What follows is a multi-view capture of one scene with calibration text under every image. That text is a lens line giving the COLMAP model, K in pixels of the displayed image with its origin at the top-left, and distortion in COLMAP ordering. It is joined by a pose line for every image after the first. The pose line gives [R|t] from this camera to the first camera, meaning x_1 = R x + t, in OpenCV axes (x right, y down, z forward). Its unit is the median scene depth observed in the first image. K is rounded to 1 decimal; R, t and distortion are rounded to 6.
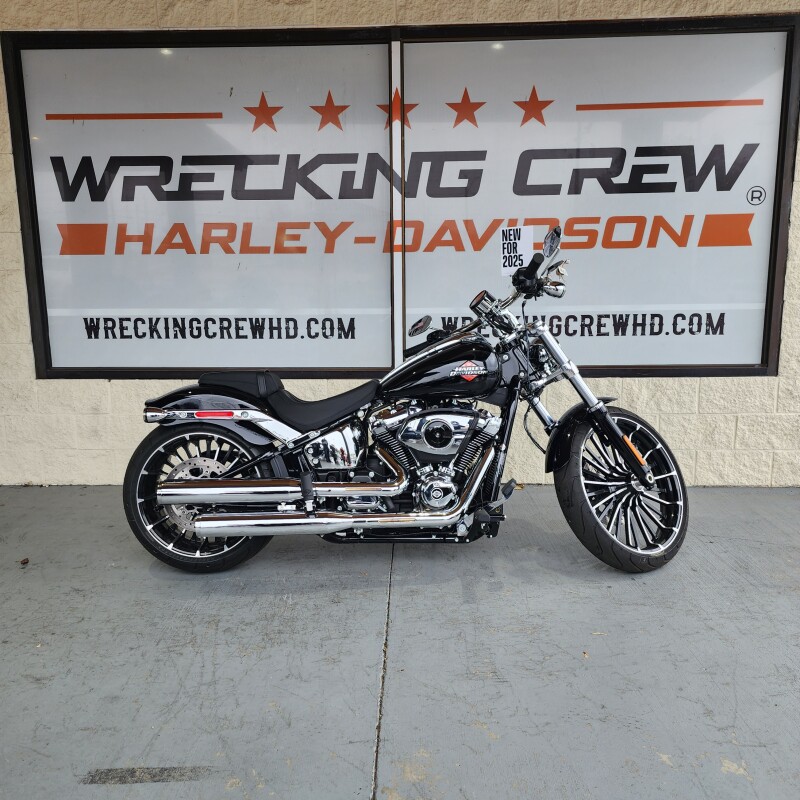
lens RADIAL K [[720.6, 0, 393.8], [0, 720.6, 405.3], [0, 0, 1]] dist [0.056593, -0.045244]
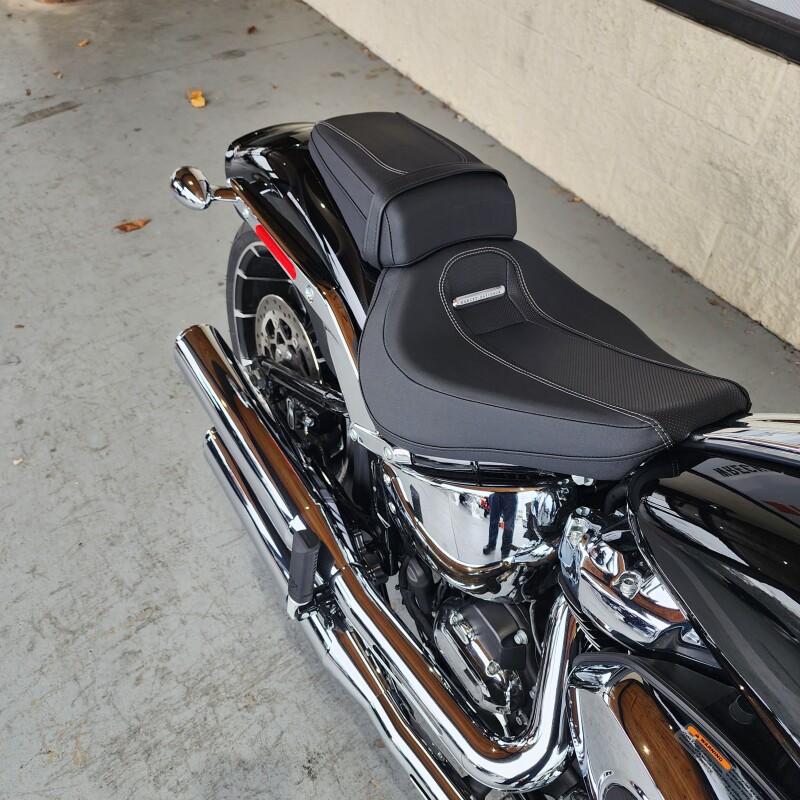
lens RADIAL K [[720.6, 0, 395.8], [0, 720.6, 401.1], [0, 0, 1]] dist [0.056593, -0.045244]
pose [[0.519649, 0.625087, -0.582435, 0.063798], [-0.141692, 0.735316, 0.662747, -0.190013], [0.842549, -0.261870, 0.470676, 0.810165]]
